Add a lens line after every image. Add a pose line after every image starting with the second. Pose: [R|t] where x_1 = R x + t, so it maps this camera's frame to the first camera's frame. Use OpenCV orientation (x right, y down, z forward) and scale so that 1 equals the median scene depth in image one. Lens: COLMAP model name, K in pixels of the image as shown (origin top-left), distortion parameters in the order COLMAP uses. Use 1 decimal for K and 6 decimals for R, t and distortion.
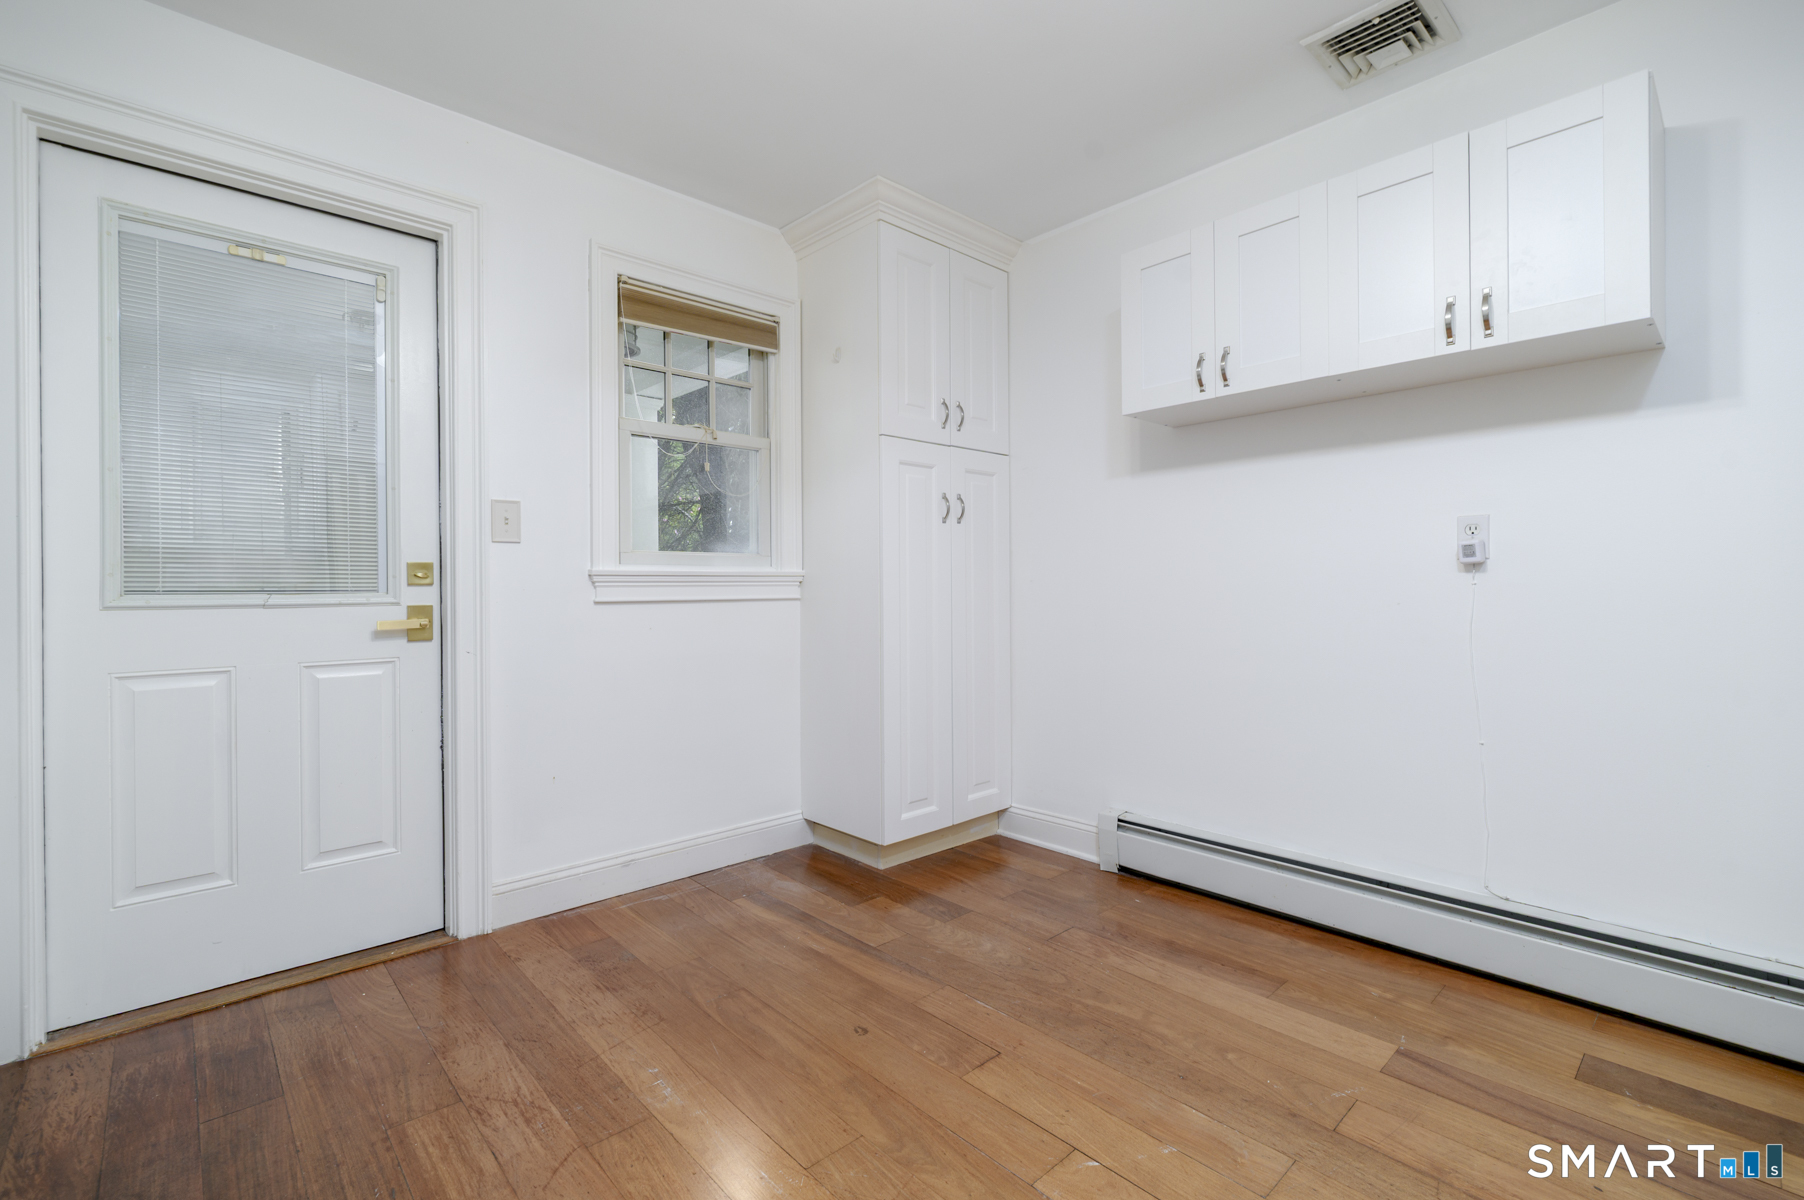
lens RADIAL K [[788.5, 0, 907.4], [0, 788.5, 589.3], [0, 0, 1]] dist [-0.002536, -0.002266]
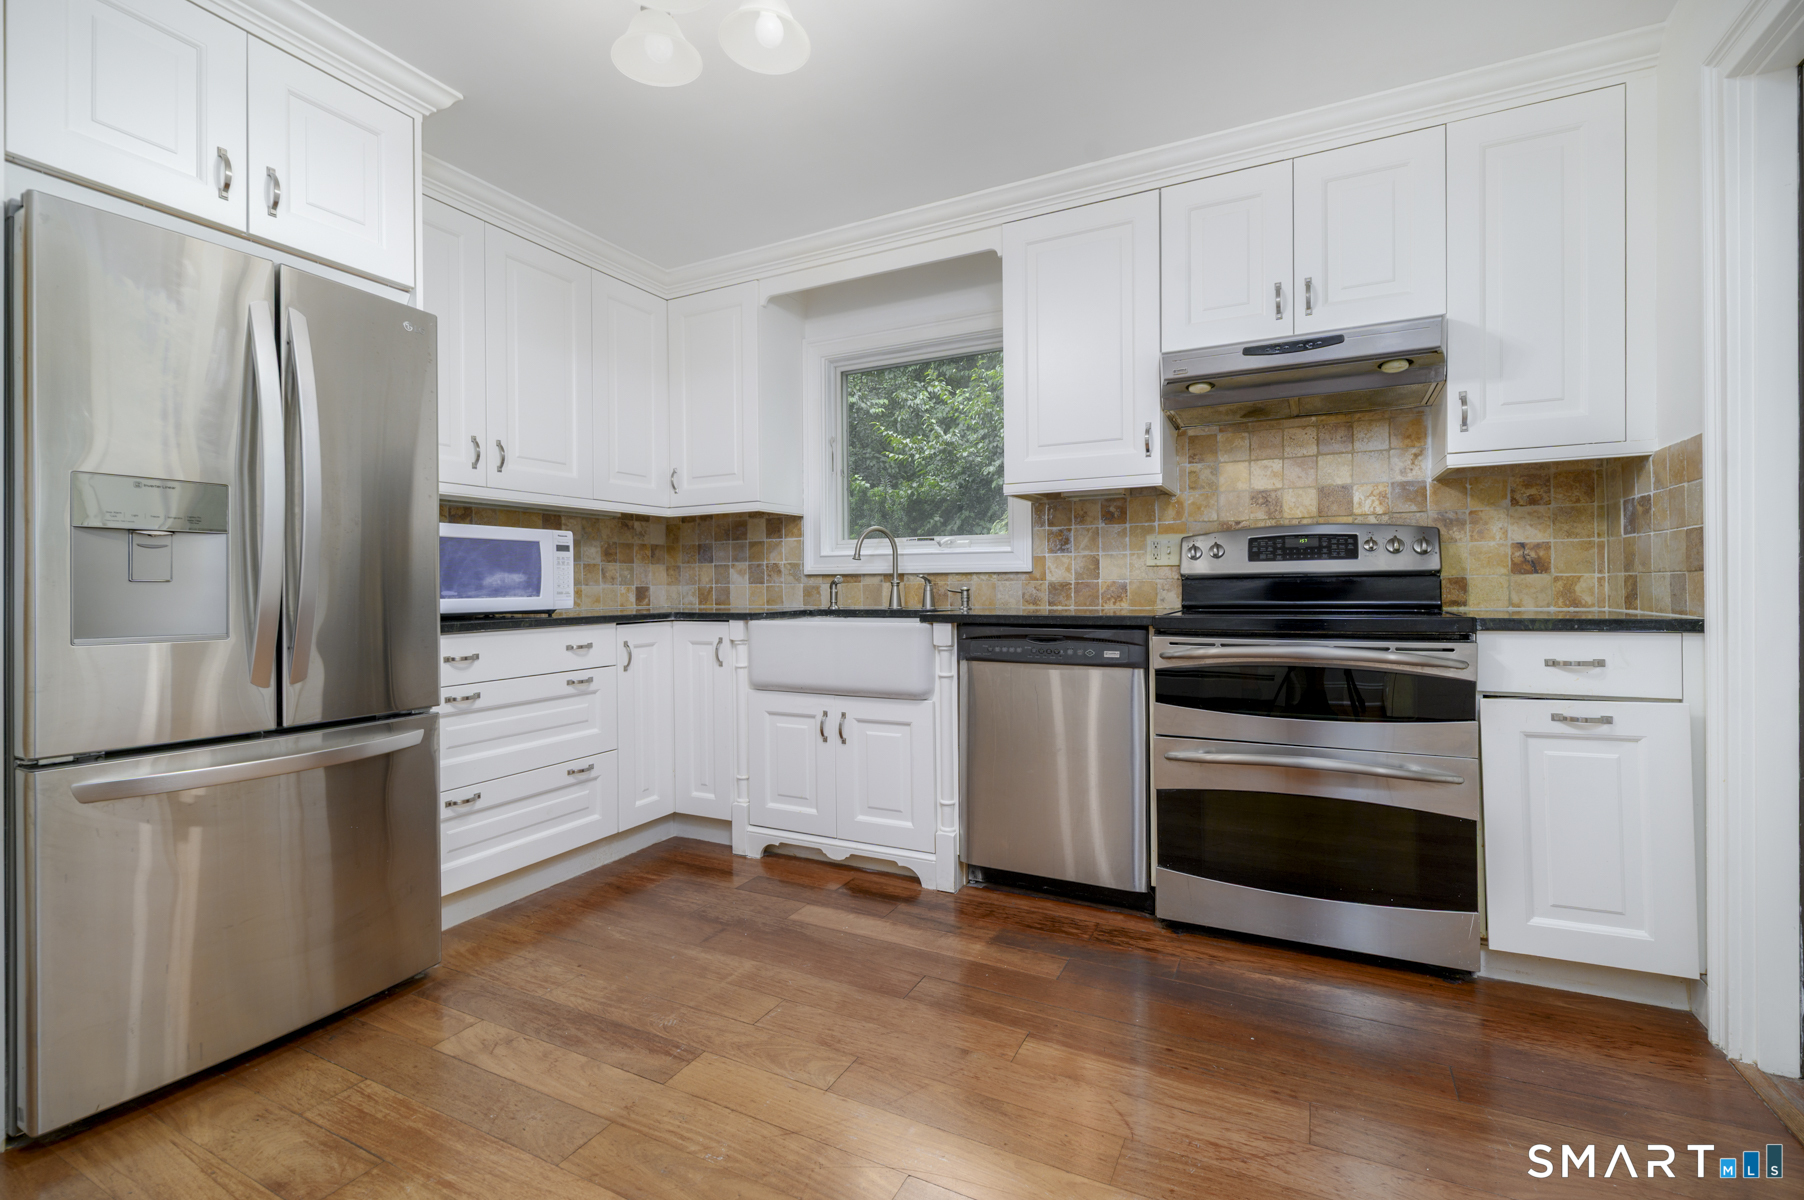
lens RADIAL K [[788.5, 0, 890.0], [0, 788.5, 589.8], [0, 0, 1]] dist [-0.002536, -0.002266]
pose [[-0.942518, 0.016596, -0.333744, 0.134909], [0.013457, 0.999841, 0.011716, -0.007024], [0.333885, 0.006551, -0.942591, 1.237333]]
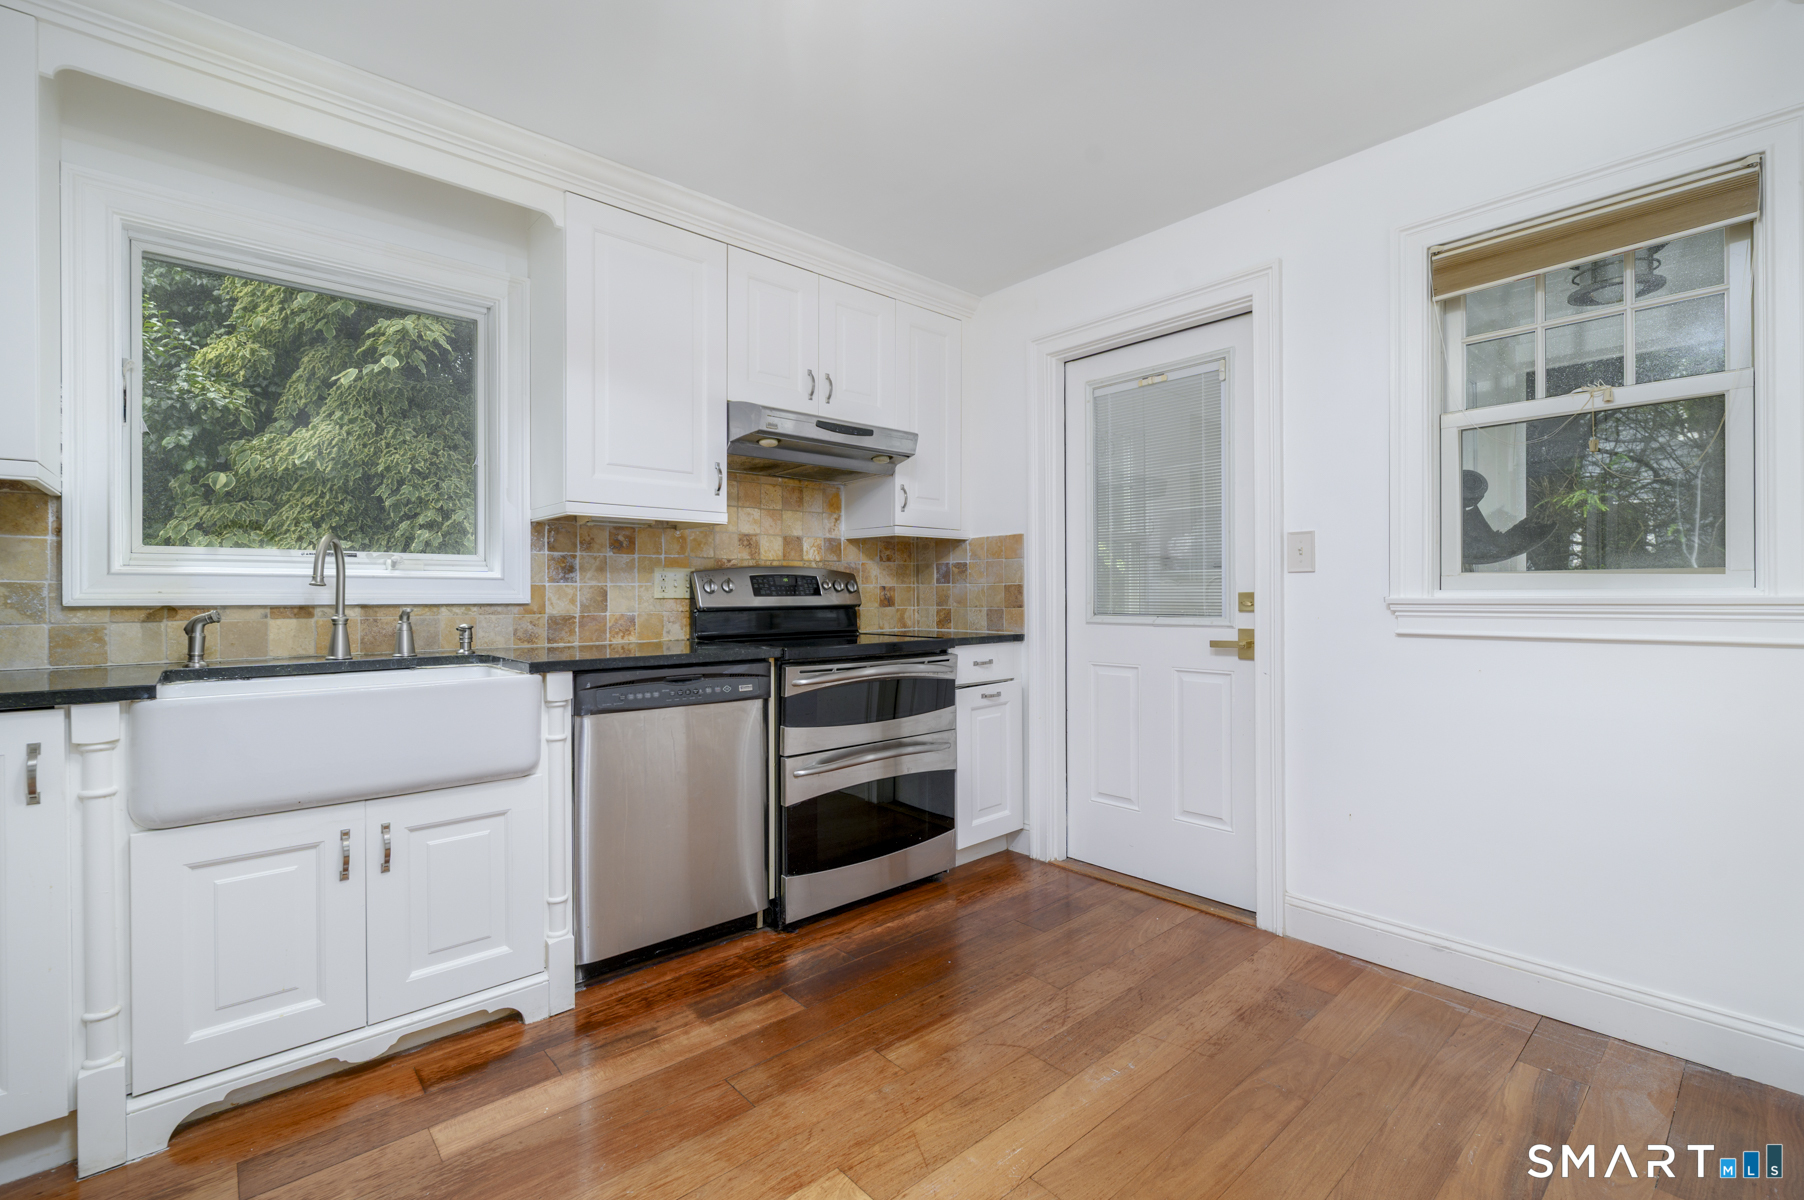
lens RADIAL K [[788.5, 0, 896.4], [0, 788.5, 598.9], [0, 0, 1]] dist [-0.002536, -0.002266]
pose [[-0.027961, 0.009955, -0.999559, 0.603683], [0.000694, 0.999950, 0.009940, -0.038897], [0.999609, -0.000416, -0.027966, 0.547400]]
